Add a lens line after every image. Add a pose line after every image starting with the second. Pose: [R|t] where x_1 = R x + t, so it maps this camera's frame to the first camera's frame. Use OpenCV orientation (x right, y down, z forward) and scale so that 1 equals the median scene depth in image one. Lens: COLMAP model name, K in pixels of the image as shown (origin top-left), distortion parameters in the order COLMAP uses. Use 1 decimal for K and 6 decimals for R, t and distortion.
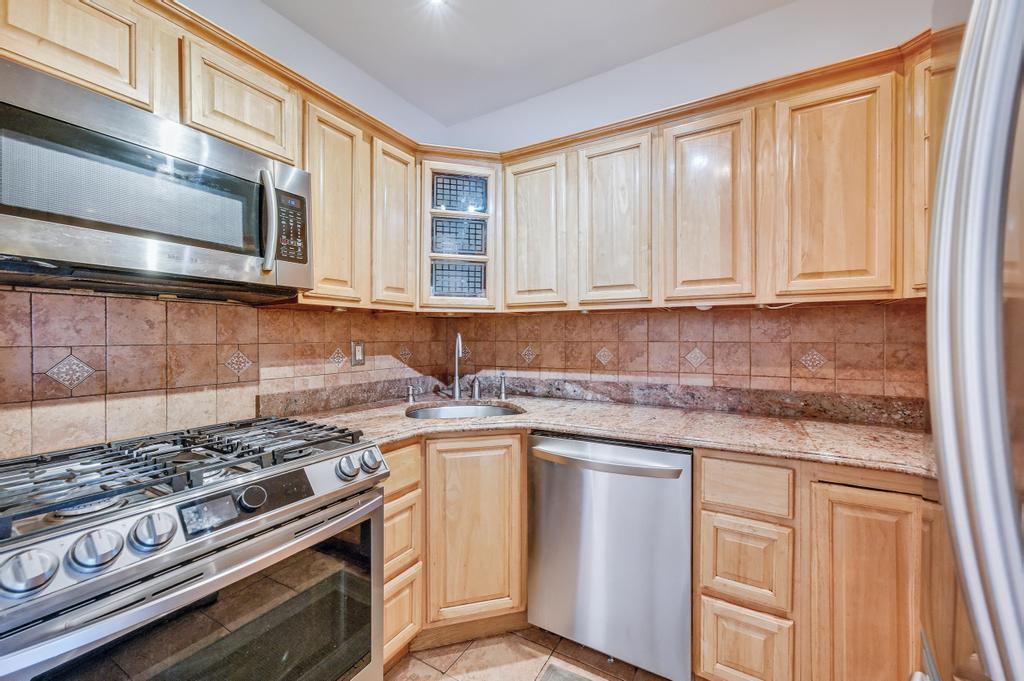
lens RADIAL K [[406.1, 0, 511.7], [0, 406.1, 338.1], [0, 0, 1]] dist [-0.021656, 0.011676]
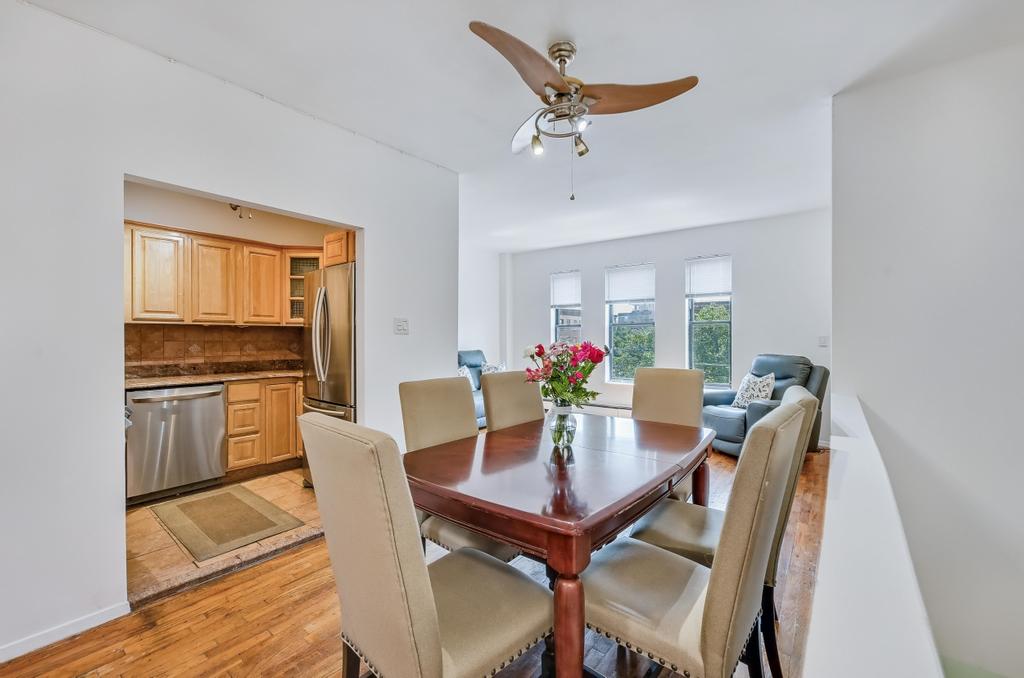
lens RADIAL K [[403.0, 0, 512.0], [0, 403.0, 339.0], [0, 0, 1]] dist [-0.017398, 0.011040]
pose [[0.135785, -0.002176, 0.990736, -1.374061], [0.001599, 0.999997, 0.001977, -0.002237], [-0.990737, 0.001316, 0.135788, -0.867802]]
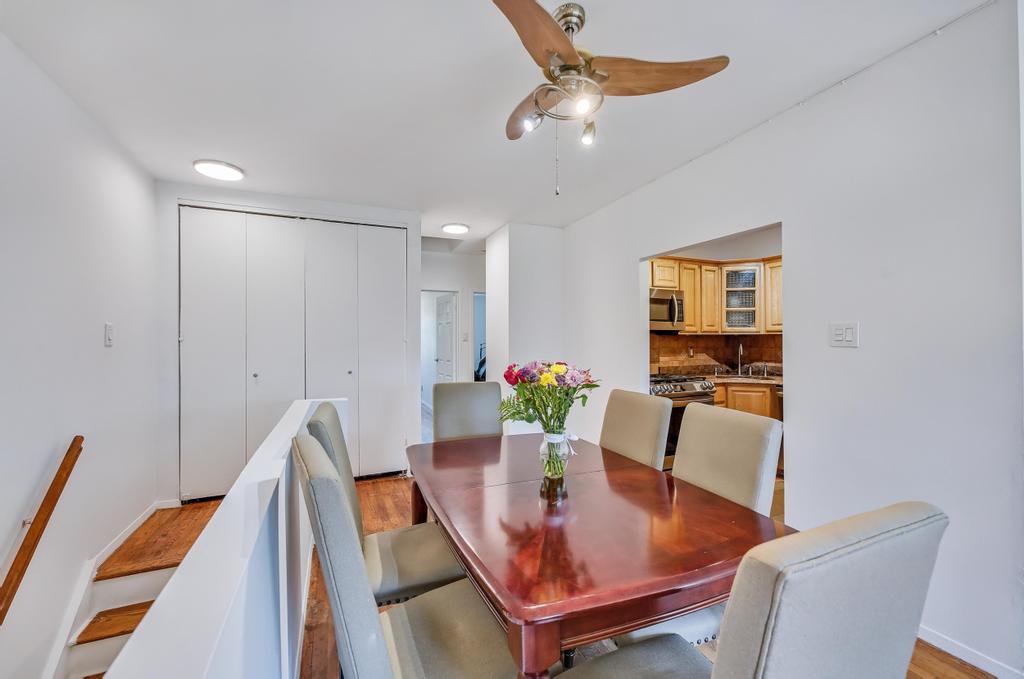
lens RADIAL K [[406.1, 0, 511.7], [0, 406.1, 337.1], [0, 0, 1]] dist [-0.021656, 0.011676]
pose [[0.802713, -0.005146, -0.596343, 0.200683], [0.001682, 0.999978, -0.006365, -0.042145], [0.596363, 0.004106, 0.802705, -1.683415]]
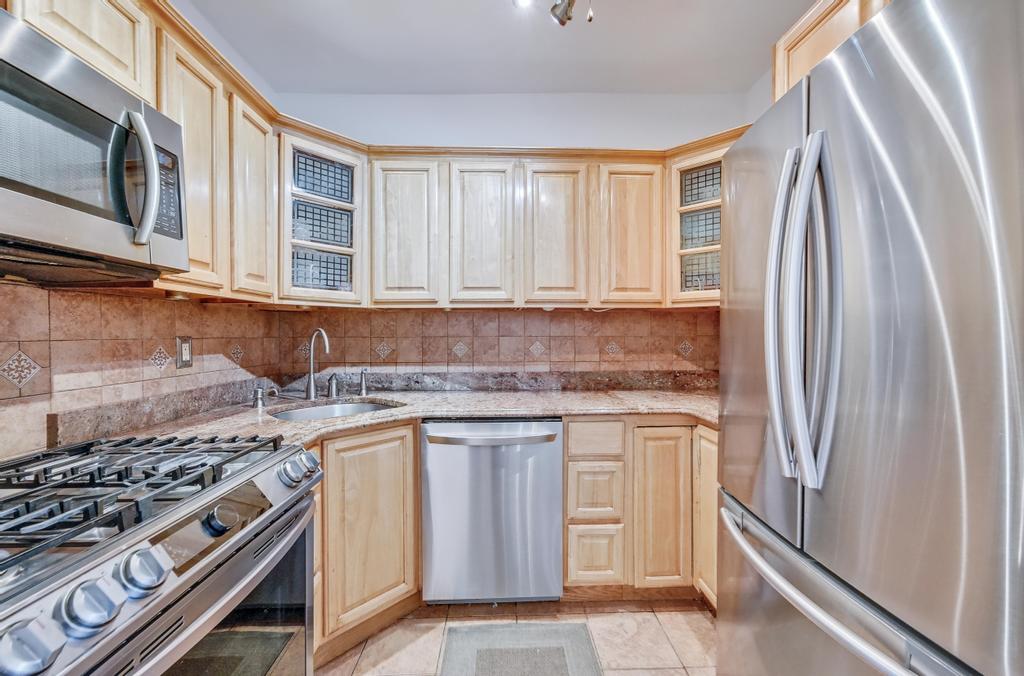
lens RADIAL K [[406.4, 0, 518.3], [0, 406.4, 336.7], [0, 0, 1]] dist [-0.016191, 0.007489]
pose [[0.841539, -0.004624, 0.540177, -0.293894], [0.002677, 0.999987, 0.004391, 0.005618], [-0.540190, -0.002250, 0.841540, -0.029409]]
